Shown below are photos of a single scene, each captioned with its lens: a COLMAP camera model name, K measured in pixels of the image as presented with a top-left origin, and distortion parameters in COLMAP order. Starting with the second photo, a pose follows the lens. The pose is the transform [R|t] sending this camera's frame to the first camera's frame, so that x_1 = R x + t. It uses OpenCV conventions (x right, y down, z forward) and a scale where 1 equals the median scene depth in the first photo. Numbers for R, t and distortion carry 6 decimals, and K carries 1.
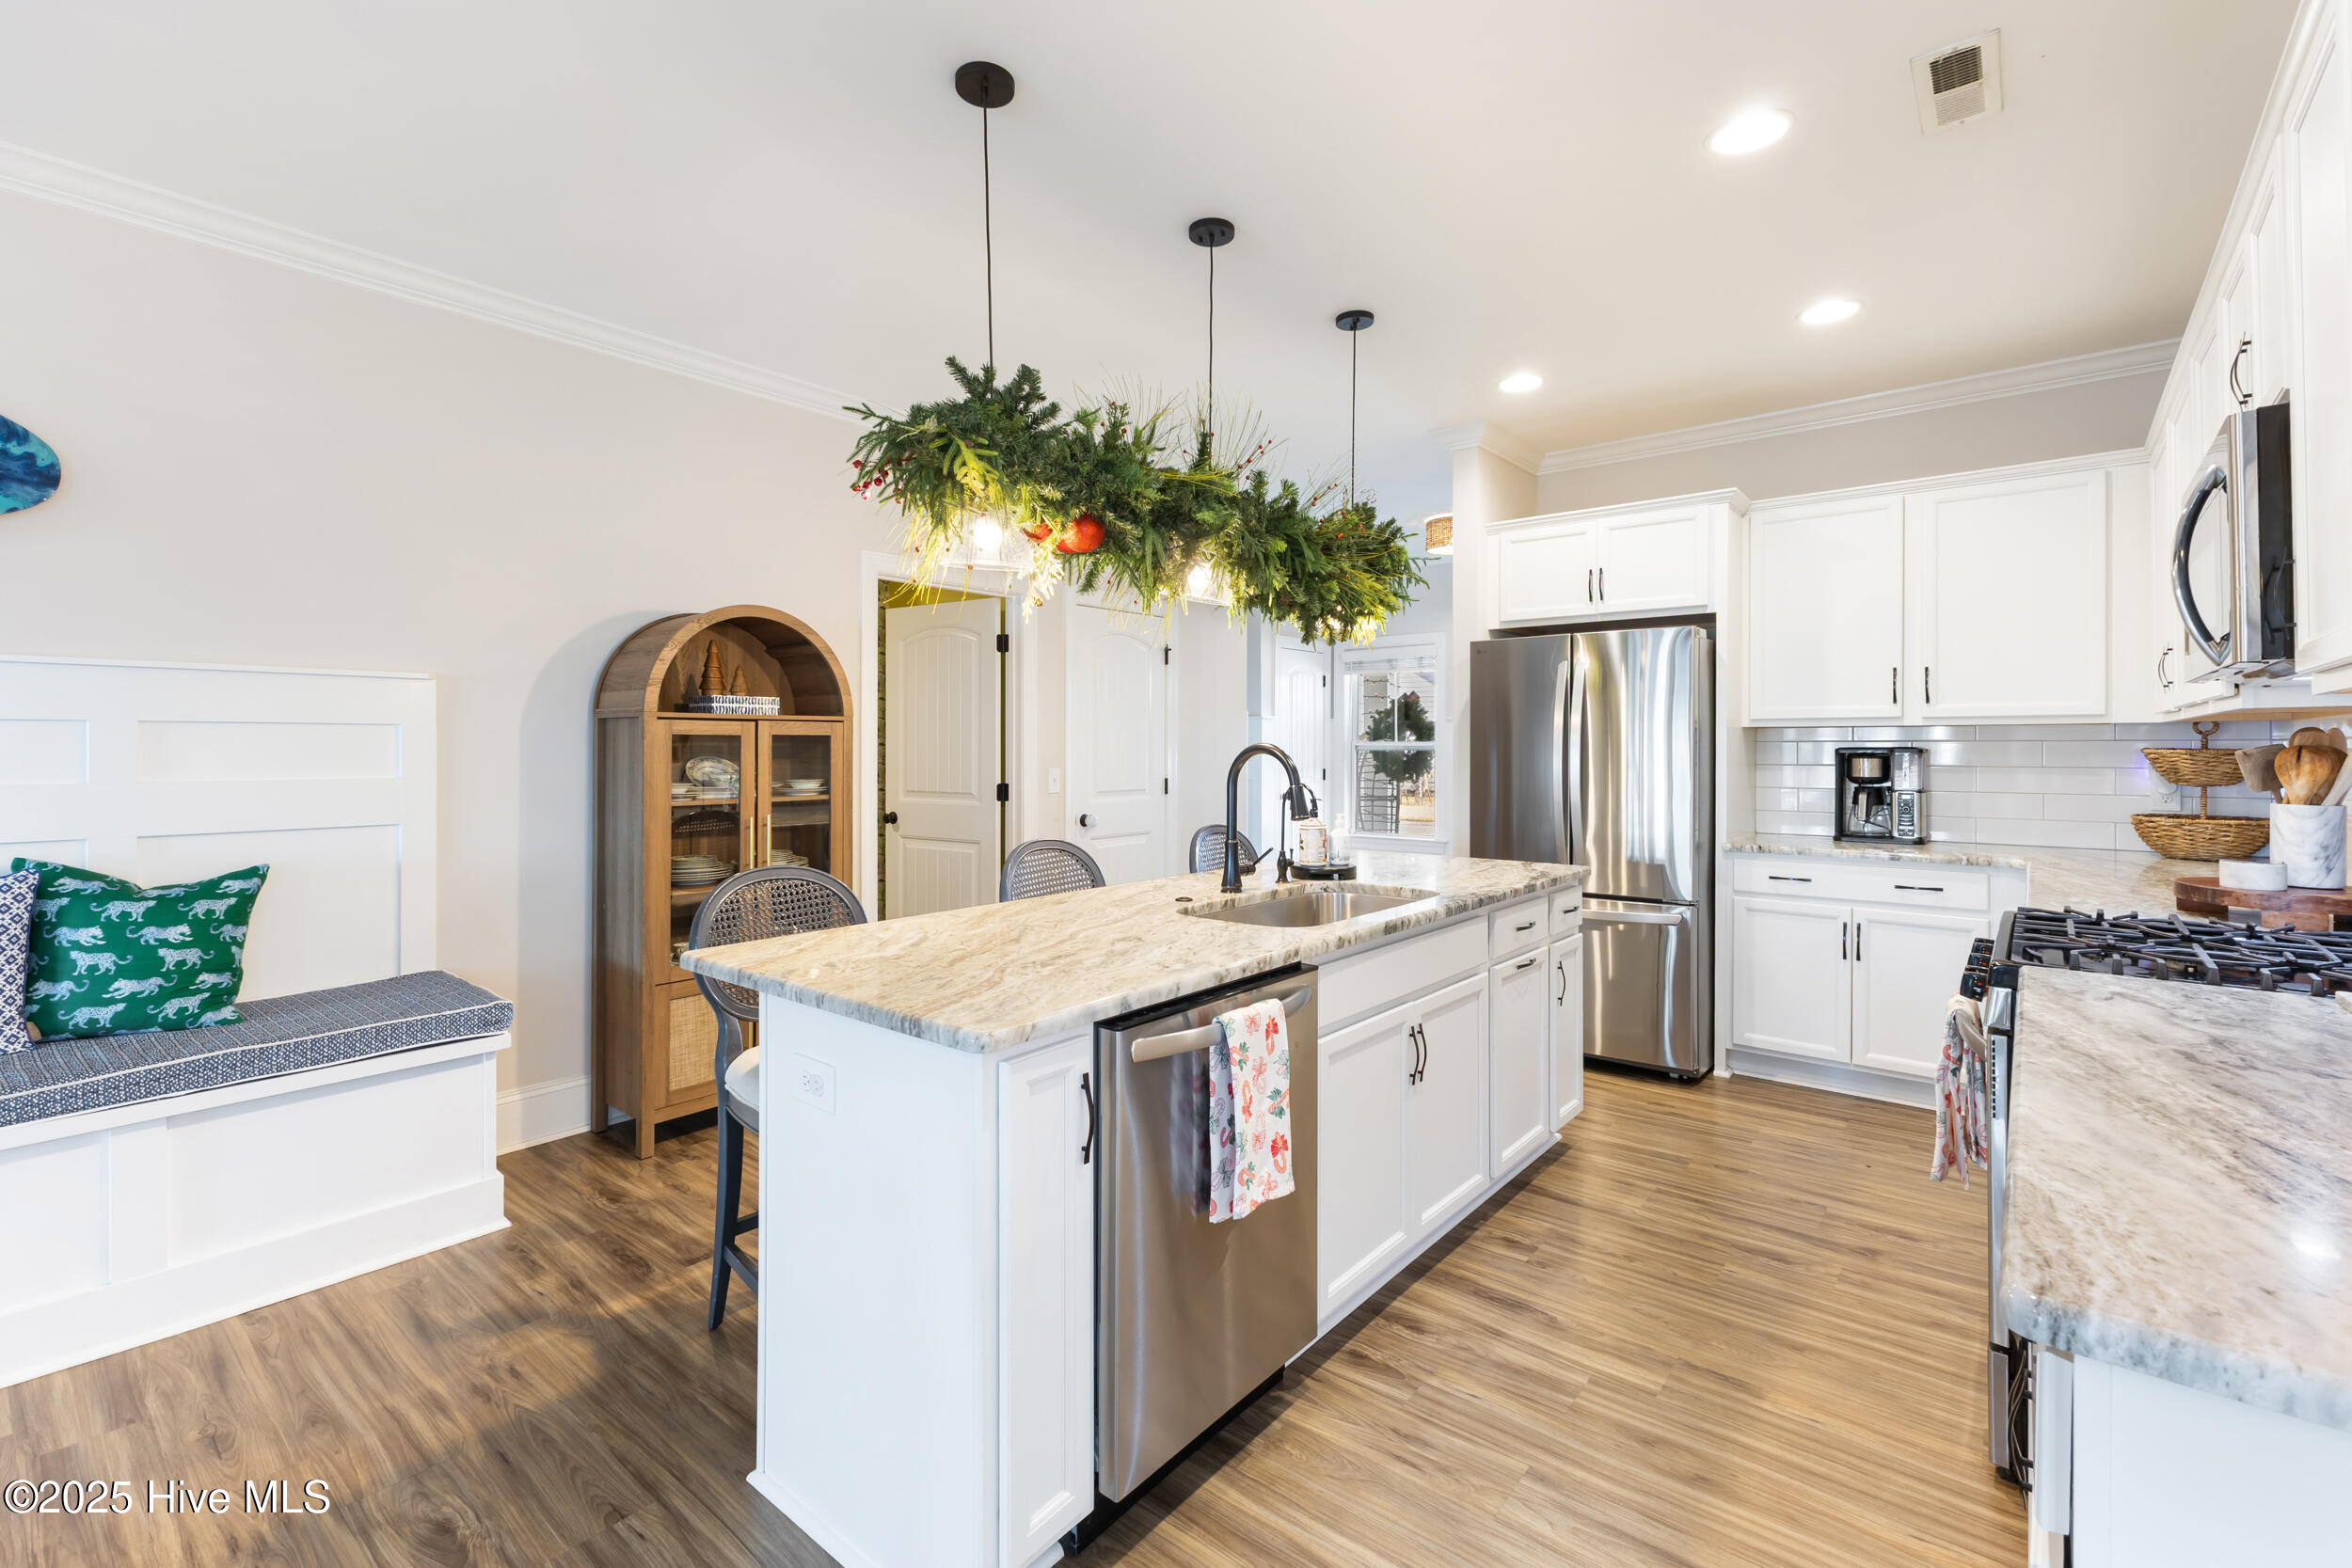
lens RADIAL K [[1018.0, 0, 1174.1], [0, 1018.0, 776.2], [0, 0, 1]] dist [0.015090, -0.004441]
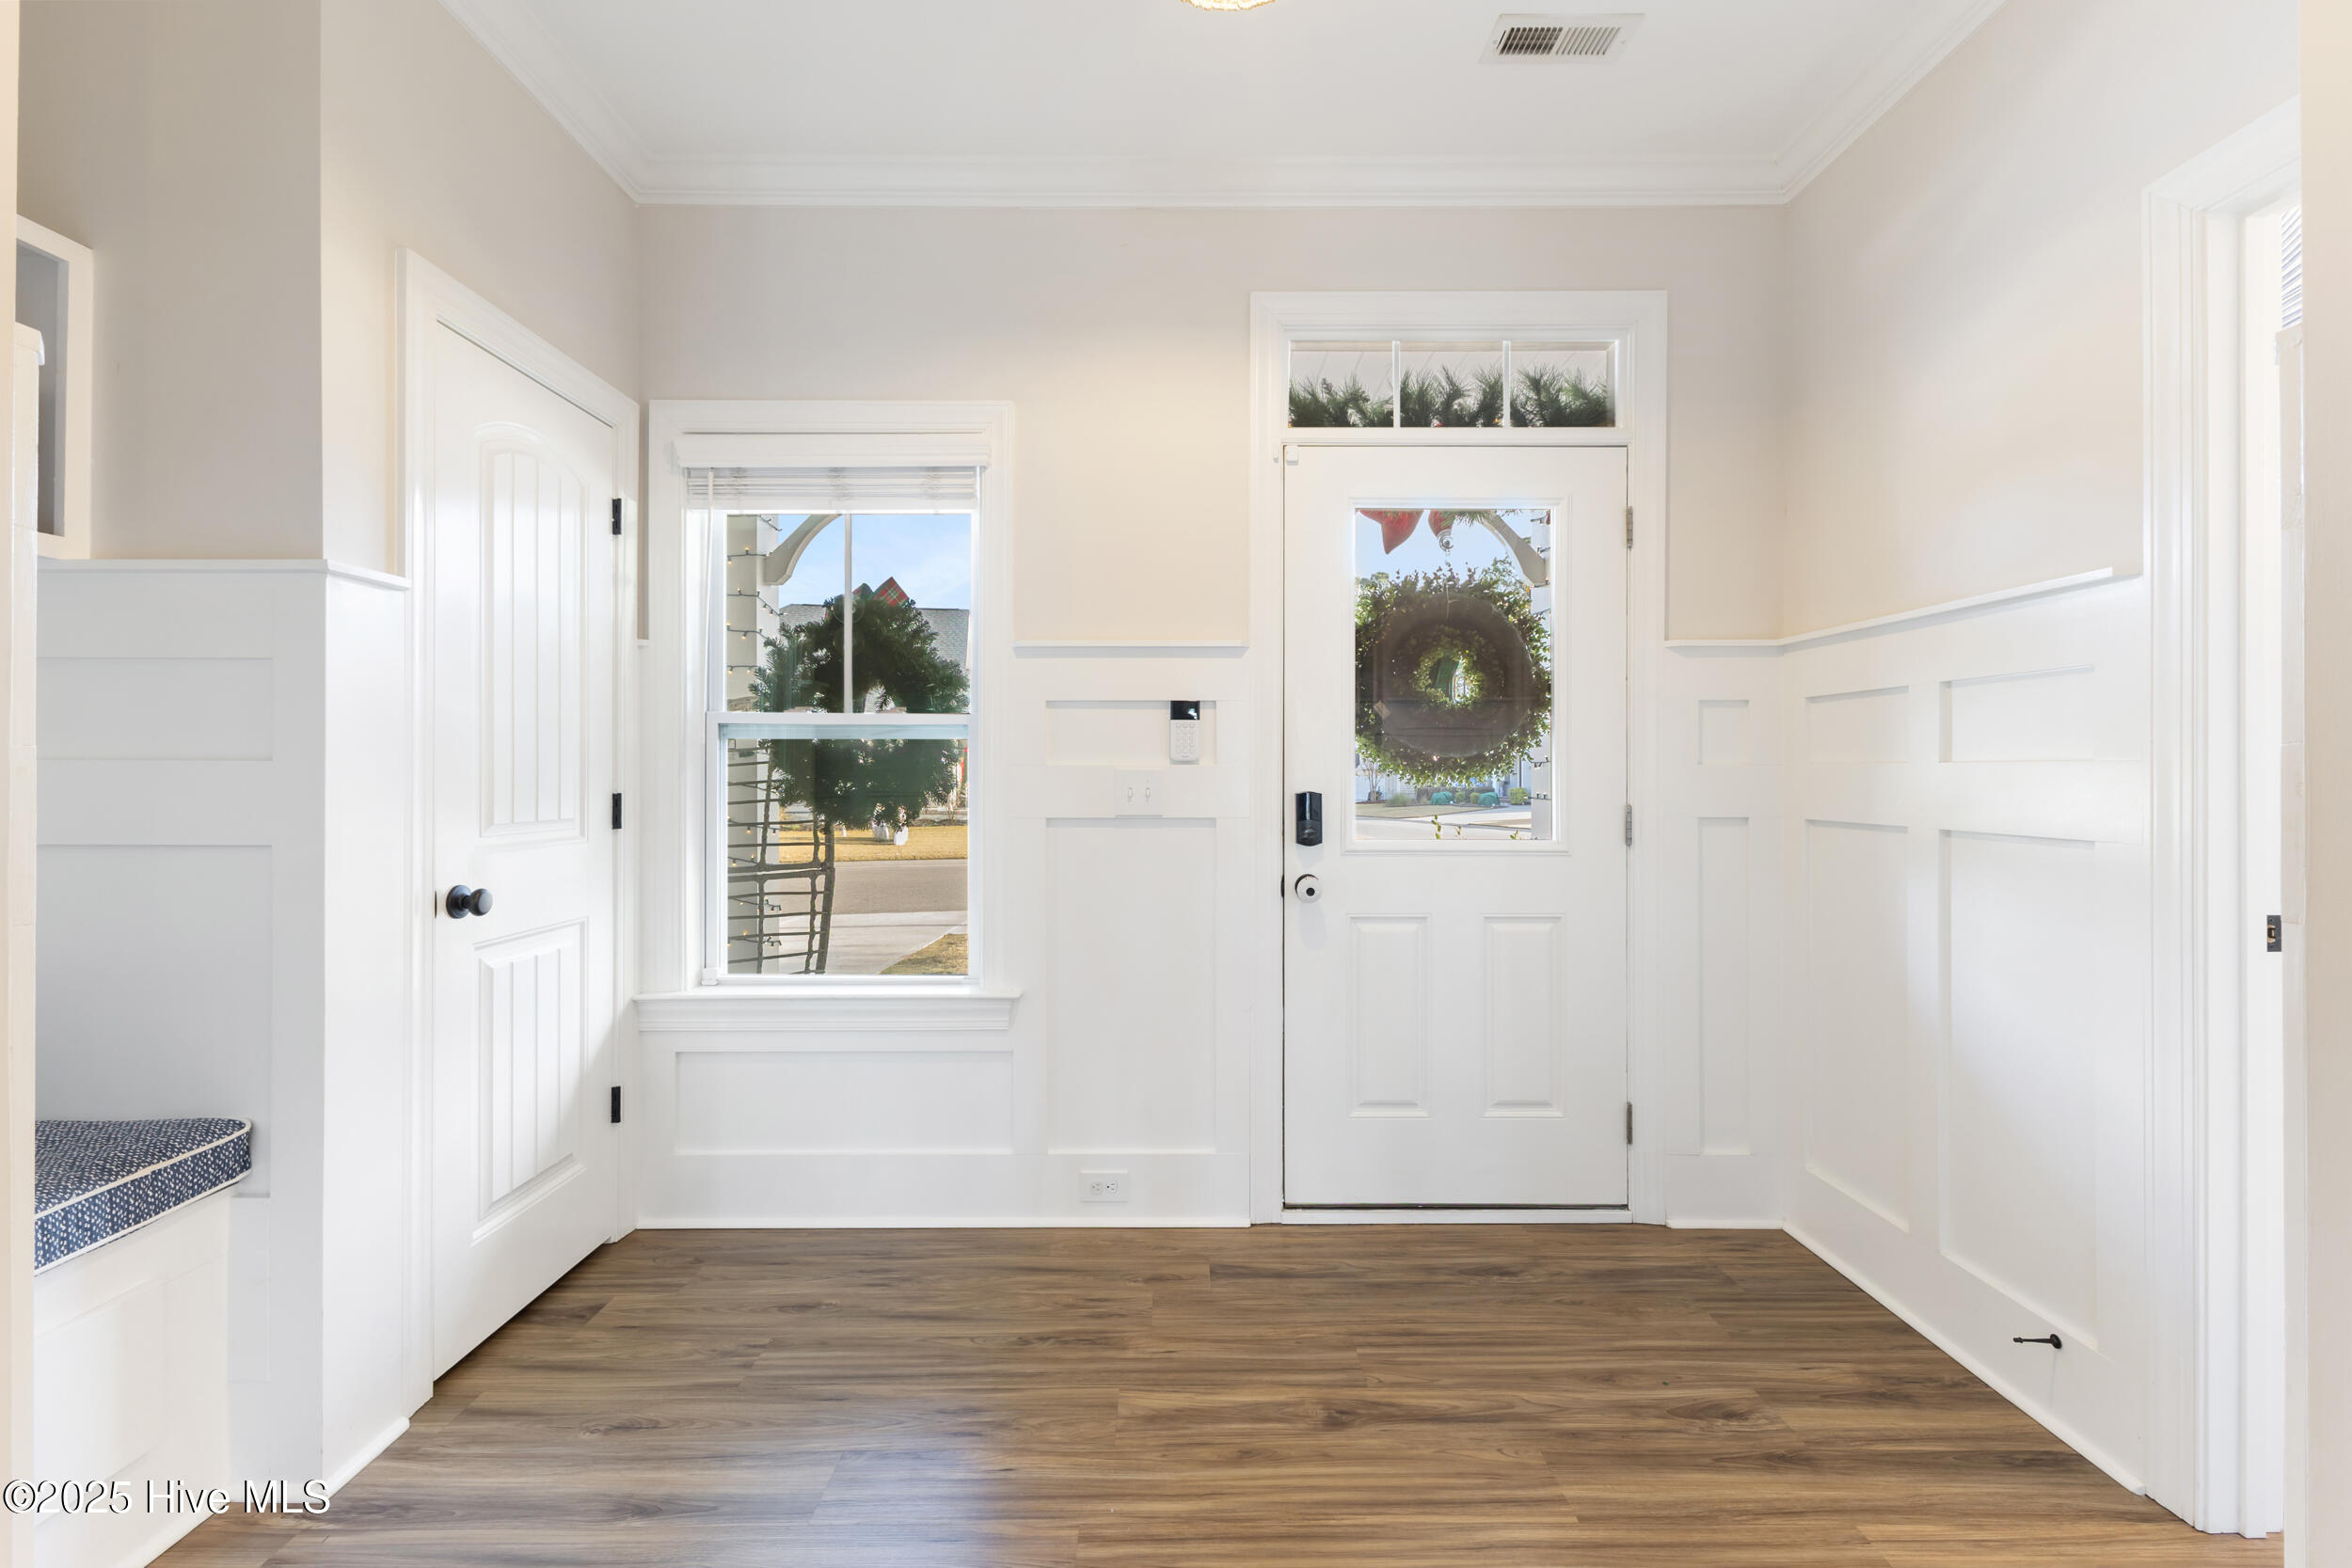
lens RADIAL K [[1018.0, 0, 1174.1], [0, 1018.0, 776.2], [0, 0, 1]] dist [0.015090, -0.004441]
pose [[0.776442, -0.009567, 0.630116, 0.080821], [0.013019, 0.999915, -0.000861, -0.010468], [-0.630054, 0.008872, 0.776500, 0.647934]]
